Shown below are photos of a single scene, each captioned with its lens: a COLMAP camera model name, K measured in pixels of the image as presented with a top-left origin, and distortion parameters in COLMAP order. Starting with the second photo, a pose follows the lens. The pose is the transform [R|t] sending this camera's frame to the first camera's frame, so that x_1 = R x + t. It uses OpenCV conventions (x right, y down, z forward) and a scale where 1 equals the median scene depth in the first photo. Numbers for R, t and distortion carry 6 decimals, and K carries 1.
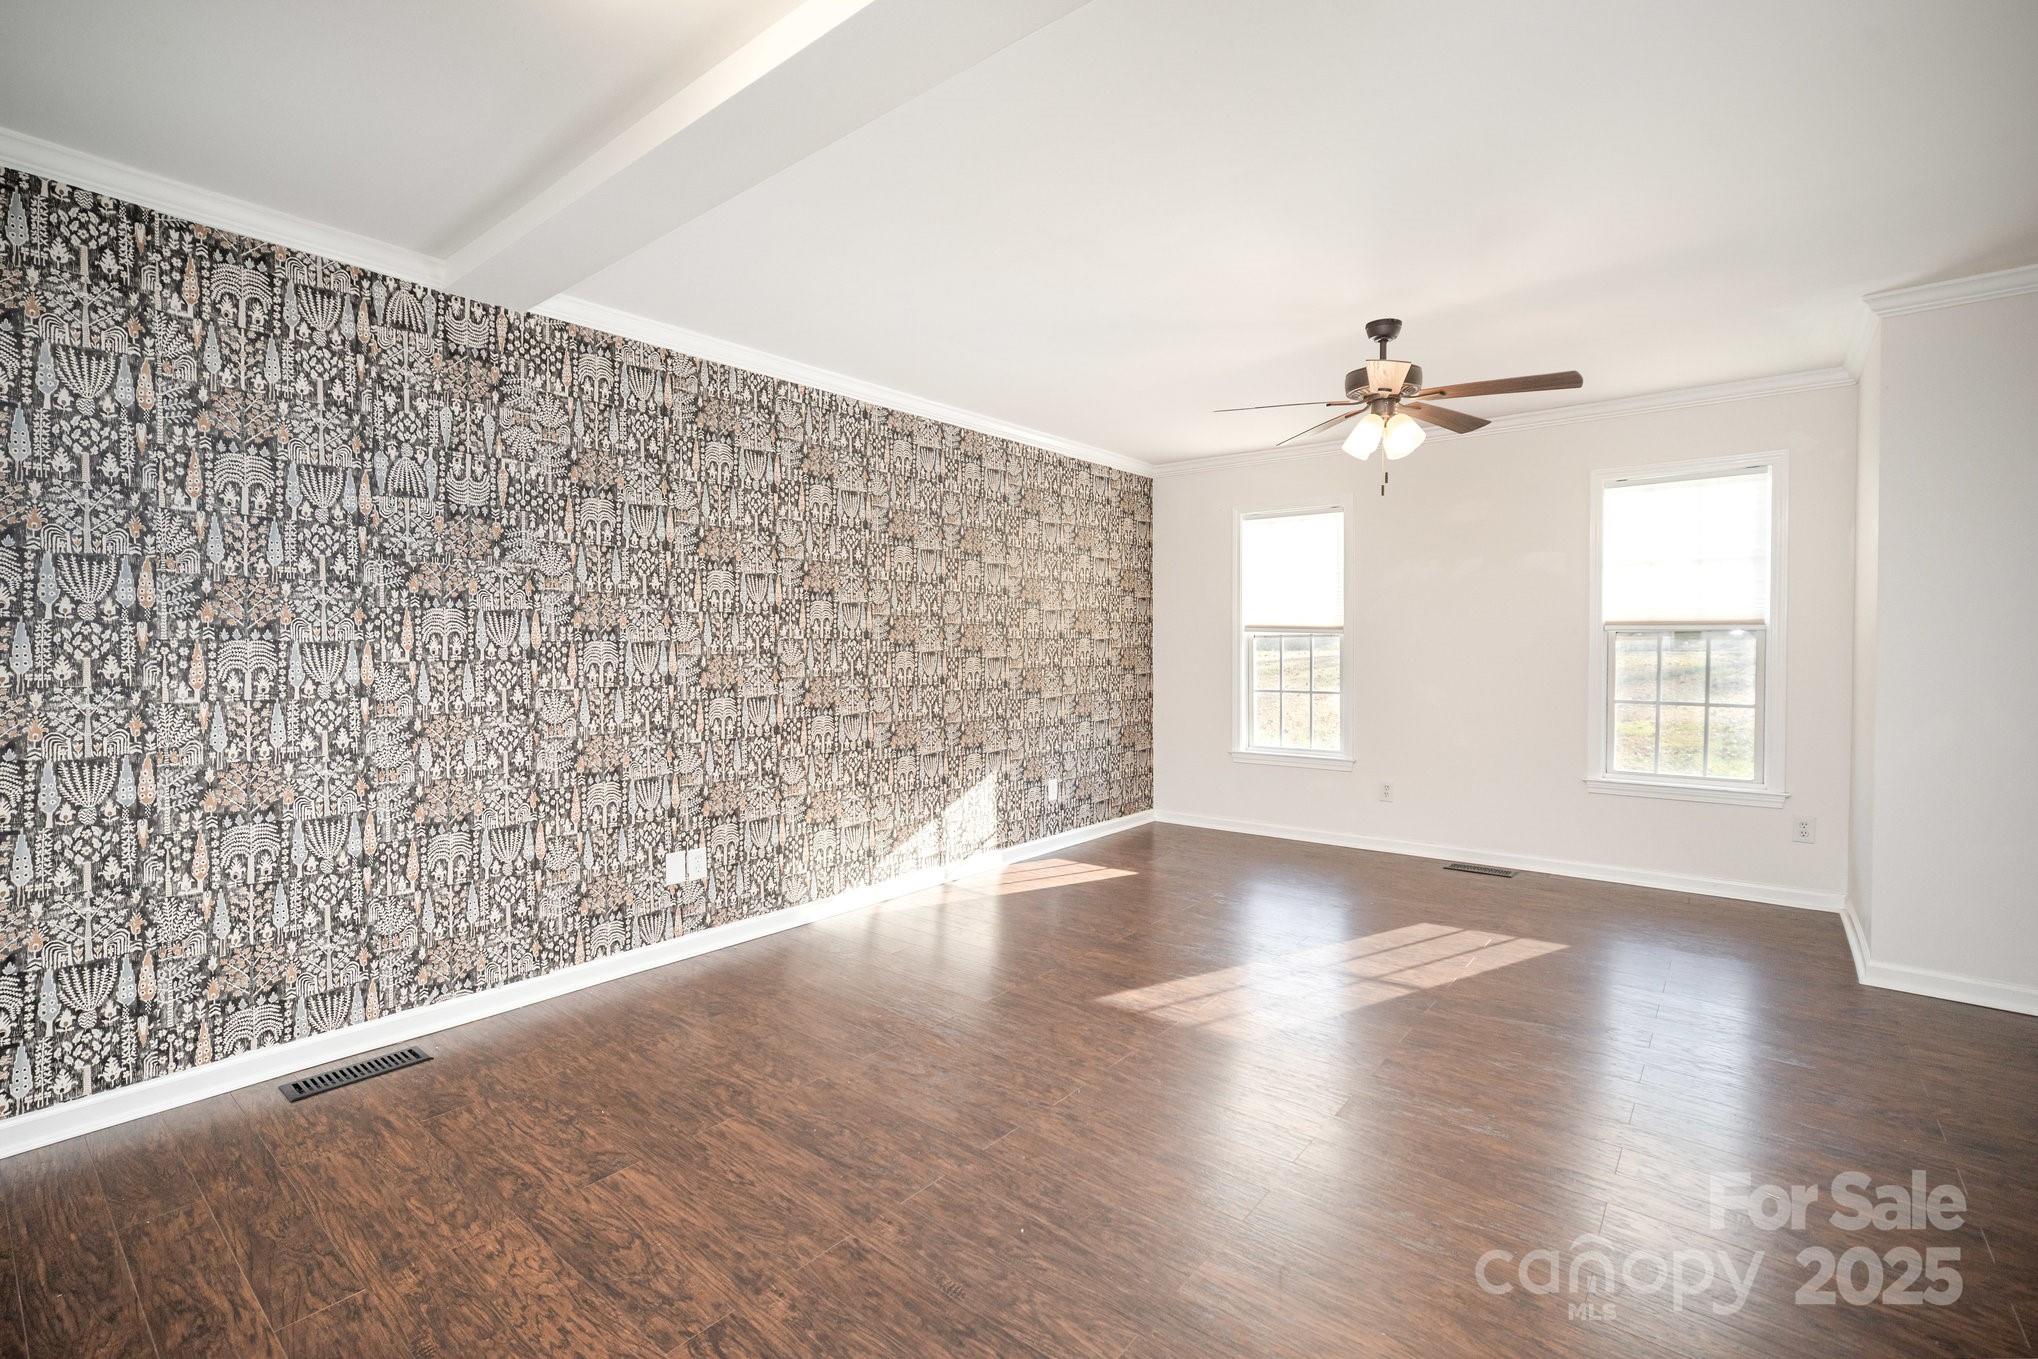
lens RADIAL K [[910.2, 0, 1007.5], [0, 910.2, 655.2], [0, 0, 1]] dist [-0.001992, 0.000178]
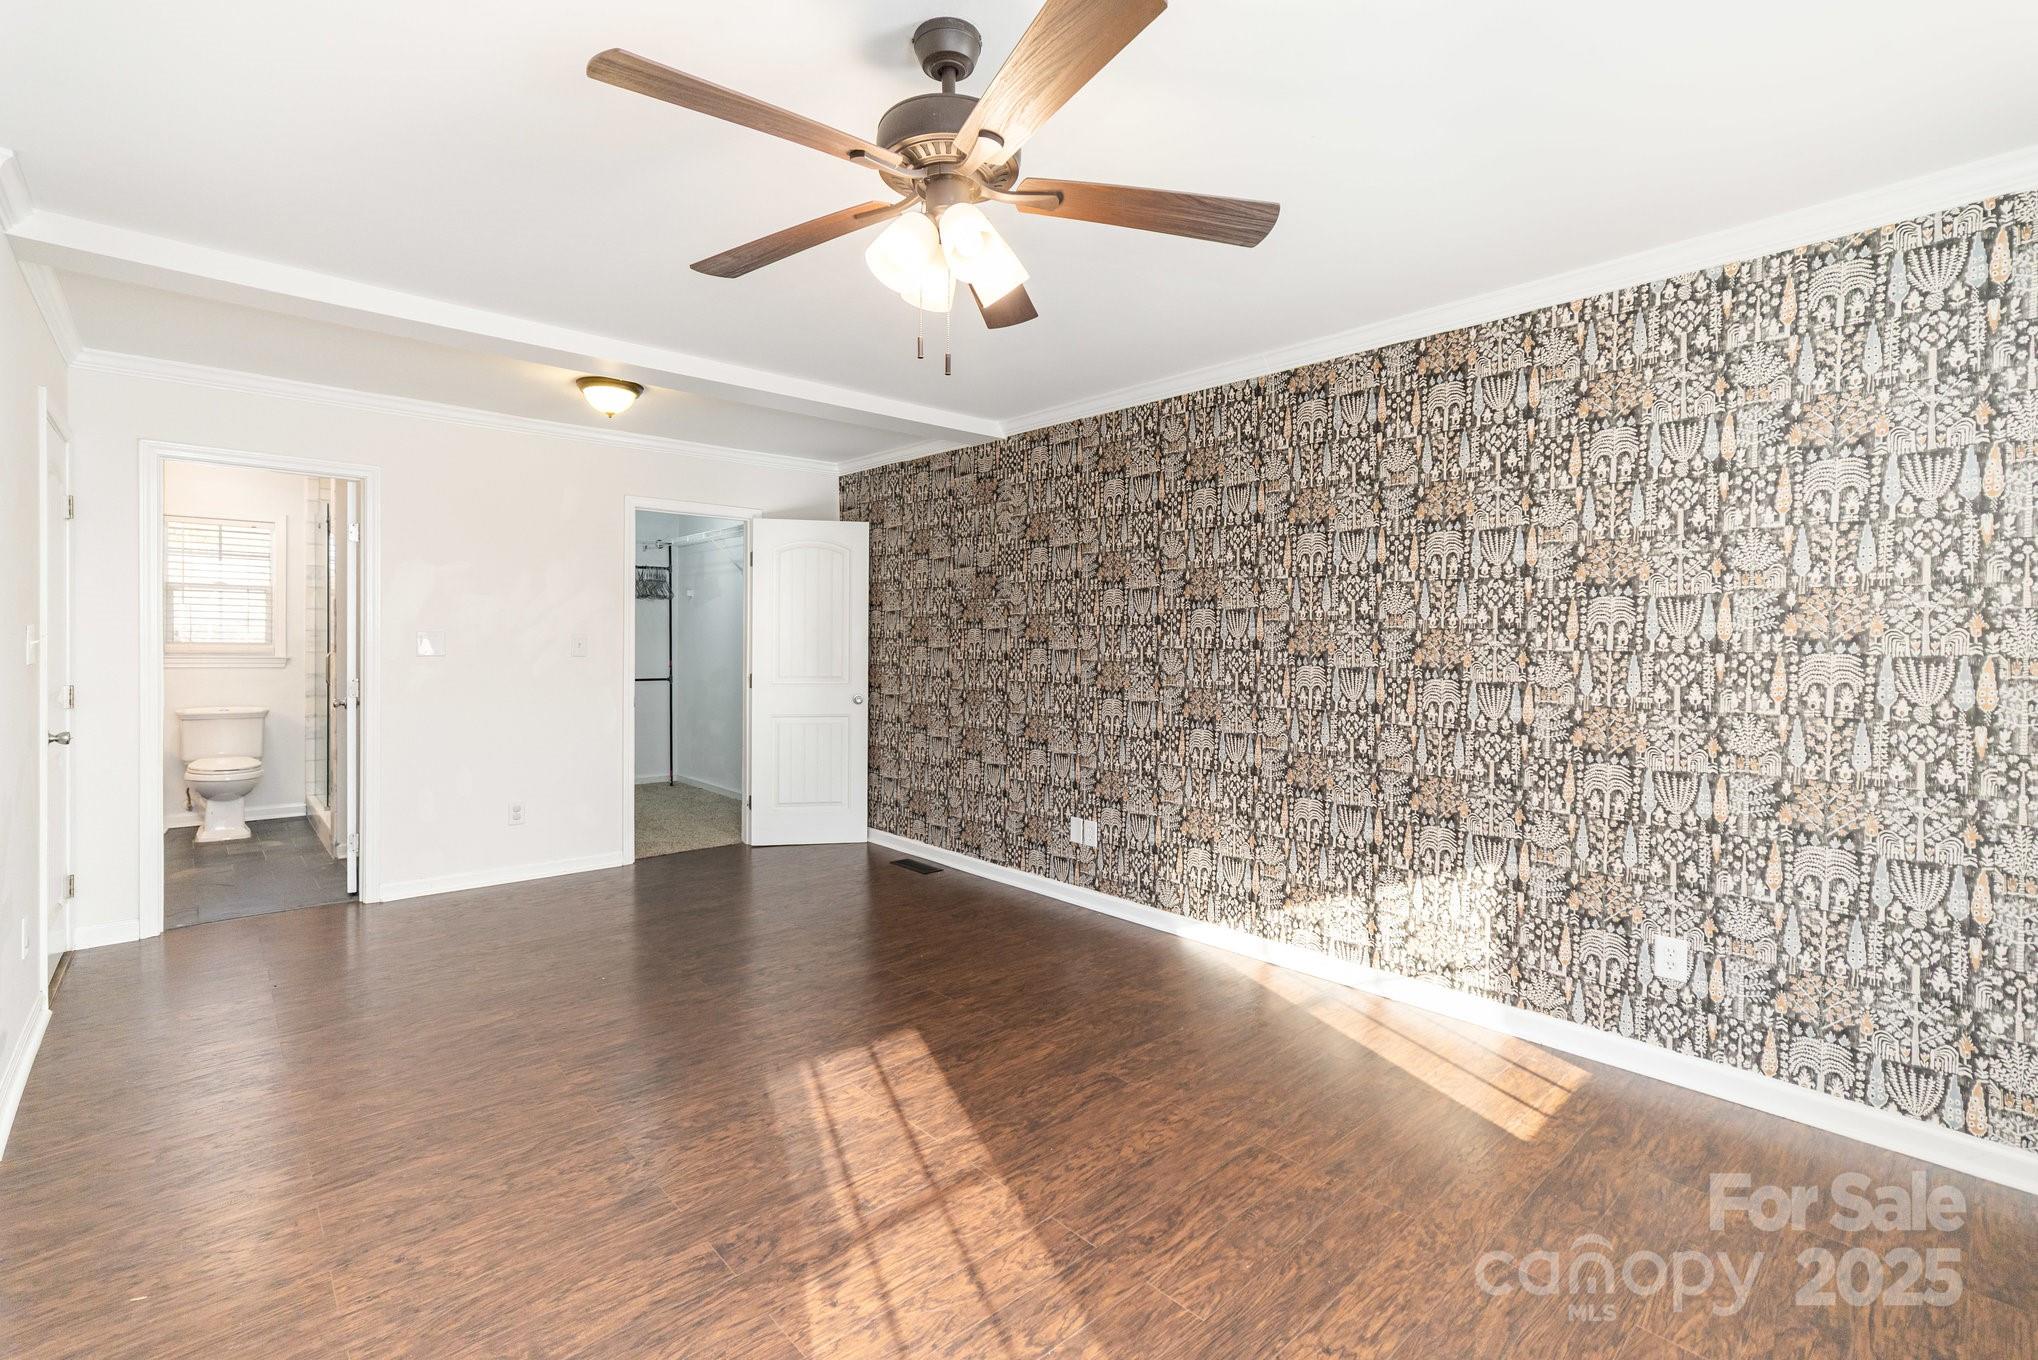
lens RADIAL K [[909.5, 0, 1023.1], [0, 909.5, 647.3], [0, 0, 1]] dist [-0.004141, 0.000300]
pose [[-0.128634, 0.003494, -0.991686, 0.808059], [-0.022440, 0.999727, 0.006433, -0.022239], [0.991438, 0.023081, -0.128520, 0.984338]]
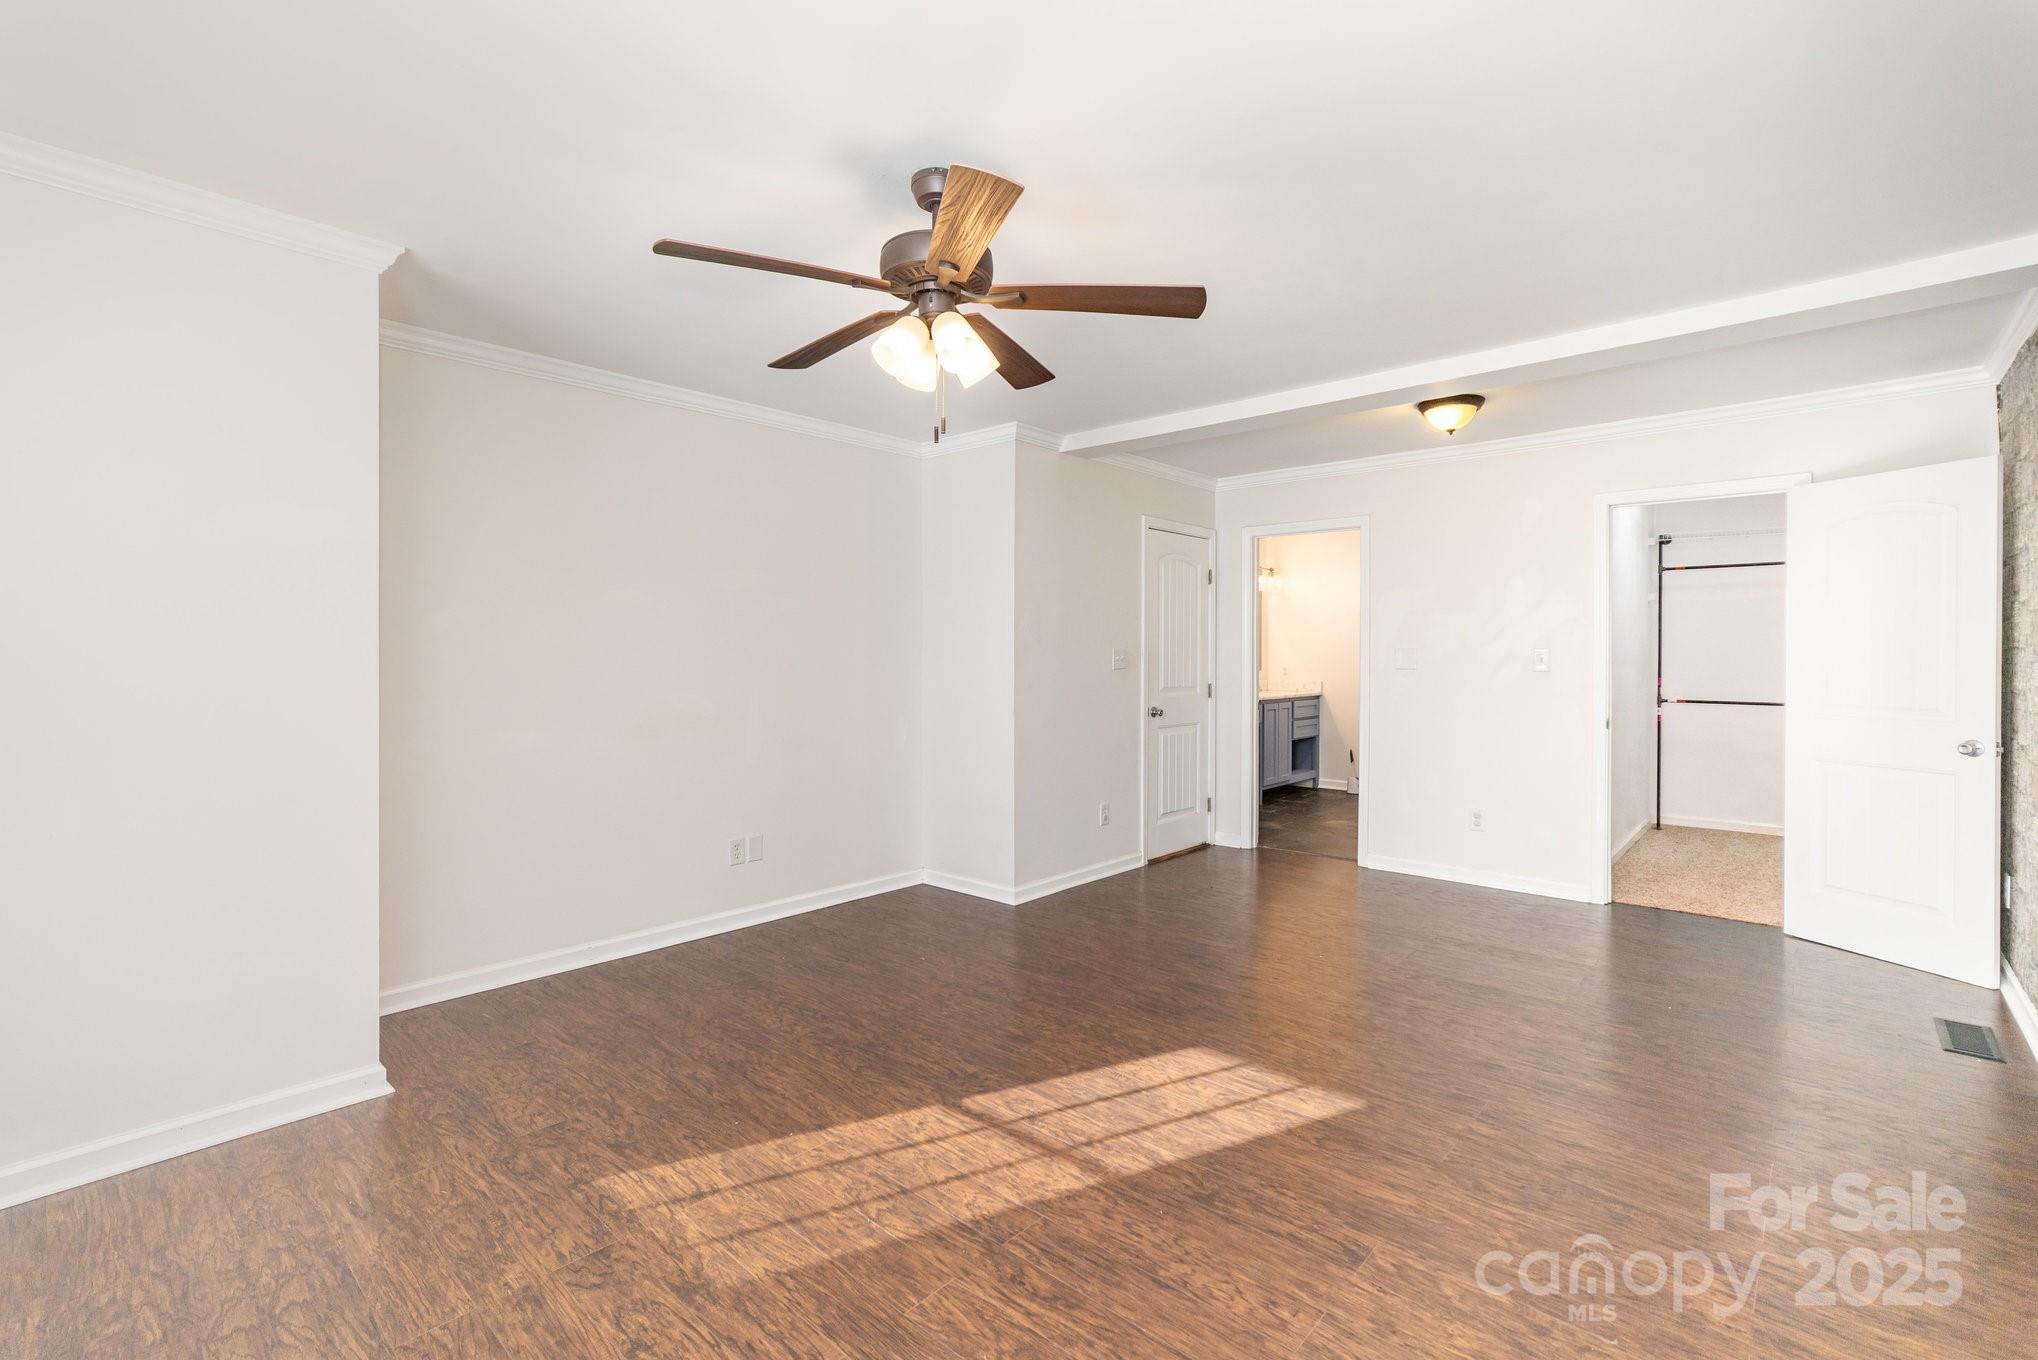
lens RADIAL K [[910.2, 0, 1007.5], [0, 910.2, 655.7], [0, 0, 1]] dist [-0.001992, 0.000178]
pose [[-0.999057, 0.001591, 0.043395, 0.296304], [0.002211, 0.999896, 0.014237, -0.026915], [-0.043368, 0.014319, -0.998957, 1.458912]]
